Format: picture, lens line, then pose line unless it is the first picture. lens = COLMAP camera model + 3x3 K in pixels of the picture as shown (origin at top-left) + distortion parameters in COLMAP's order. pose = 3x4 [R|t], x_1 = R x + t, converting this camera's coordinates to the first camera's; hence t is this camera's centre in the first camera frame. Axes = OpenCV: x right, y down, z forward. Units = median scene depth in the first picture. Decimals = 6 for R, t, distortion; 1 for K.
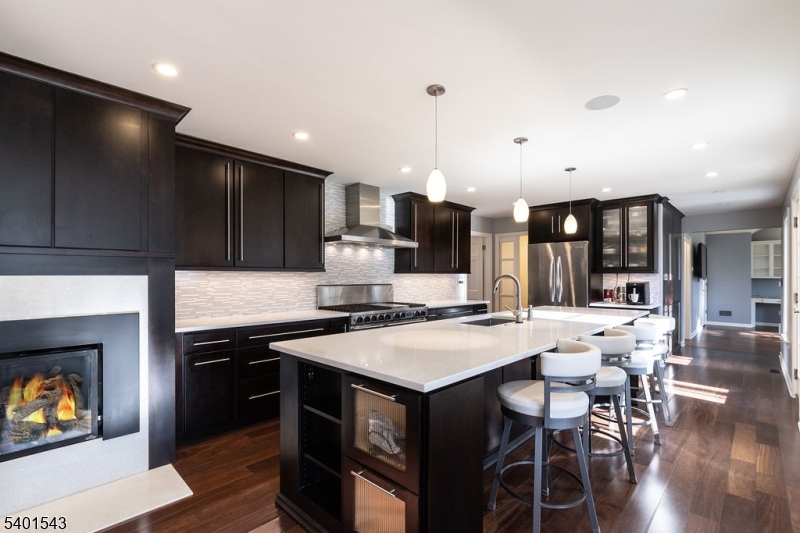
lens RADIAL K [[376.8, 0, 399.8], [0, 376.8, 273.0], [0, 0, 1]] dist [-0.000019, -0.000003]
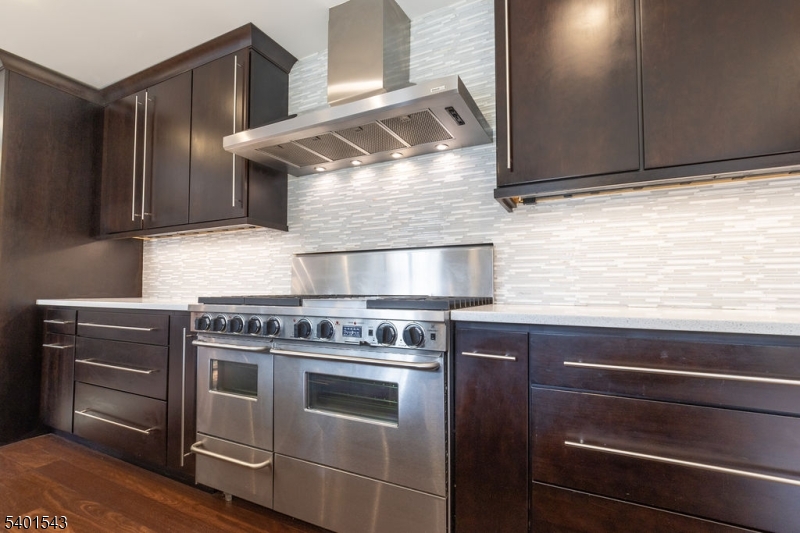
lens RADIAL K [[376.8, 0, 400.4], [0, 376.8, 269.9], [0, 0, 1]] dist [-0.000019, -0.000003]
pose [[0.295937, -0.044770, -0.954158, 0.308328], [0.013203, 0.998997, -0.042779, 0.074238], [0.955116, 0.000062, 0.296231, 0.925082]]
